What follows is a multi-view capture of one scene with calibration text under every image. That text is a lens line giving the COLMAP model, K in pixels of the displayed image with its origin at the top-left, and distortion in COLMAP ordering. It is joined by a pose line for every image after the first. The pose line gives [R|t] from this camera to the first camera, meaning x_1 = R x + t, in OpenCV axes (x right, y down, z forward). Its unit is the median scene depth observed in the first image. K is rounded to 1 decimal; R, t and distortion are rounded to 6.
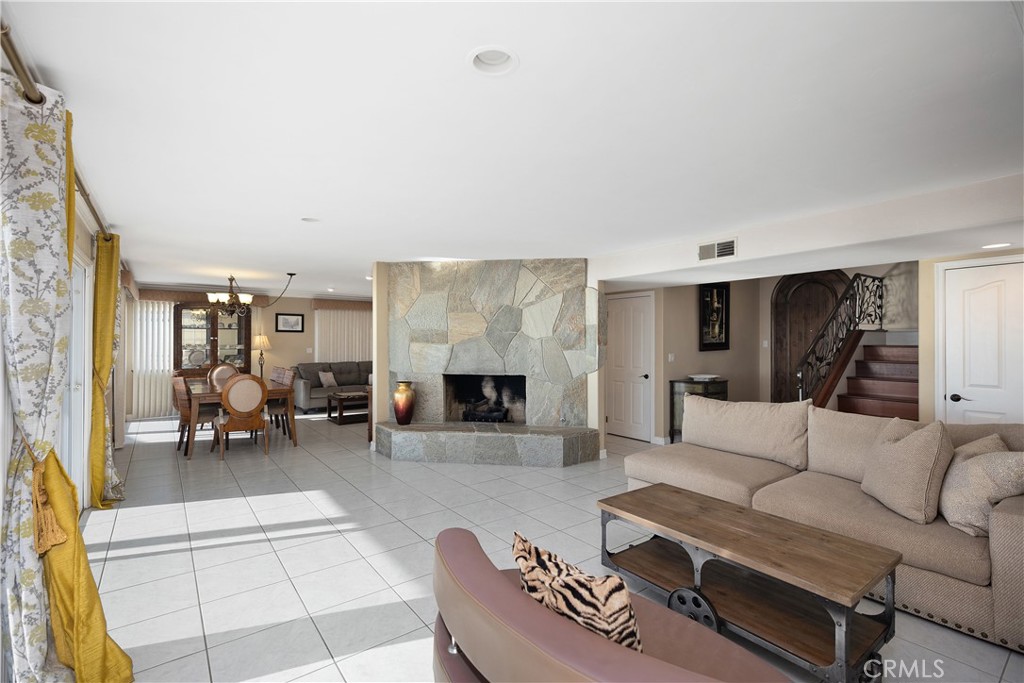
lens RADIAL K [[457.5, 0, 506.7], [0, 457.5, 338.2], [0, 0, 1]] dist [0.001604, 0.000114]
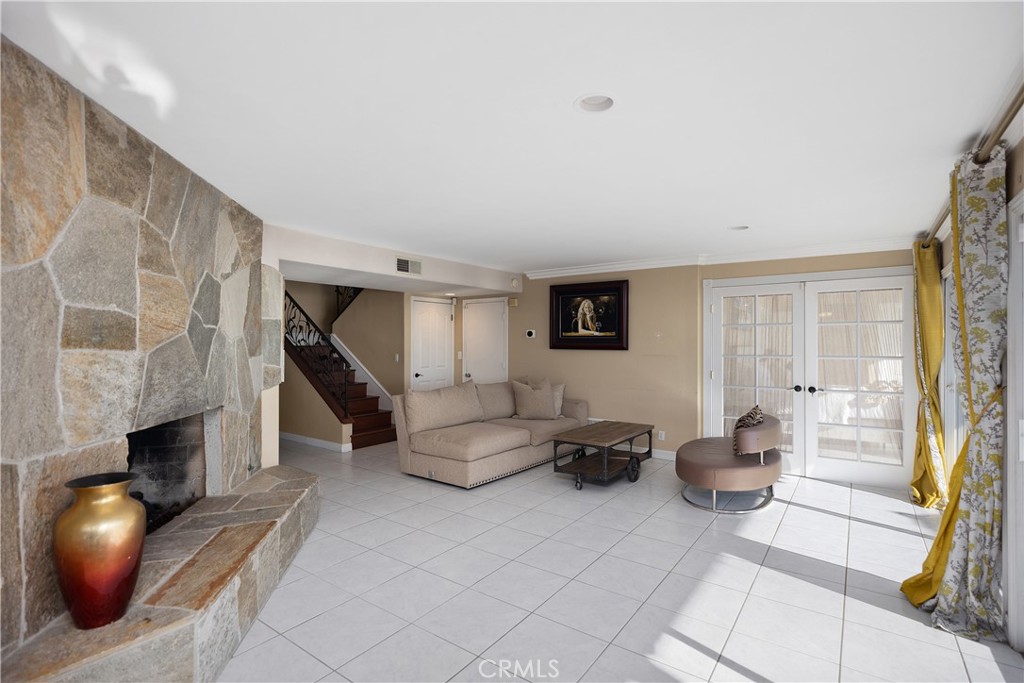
lens RADIAL K [[483.3, 0, 512.0], [0, 483.3, 341.5], [0, 0, 1]] dist [-0.000575, -0.000104]
pose [[-0.296691, 0.000195, 0.954974, -0.721187], [-0.008086, 0.999964, -0.002716, 0.003953], [-0.954939, -0.008528, -0.296678, 0.989921]]
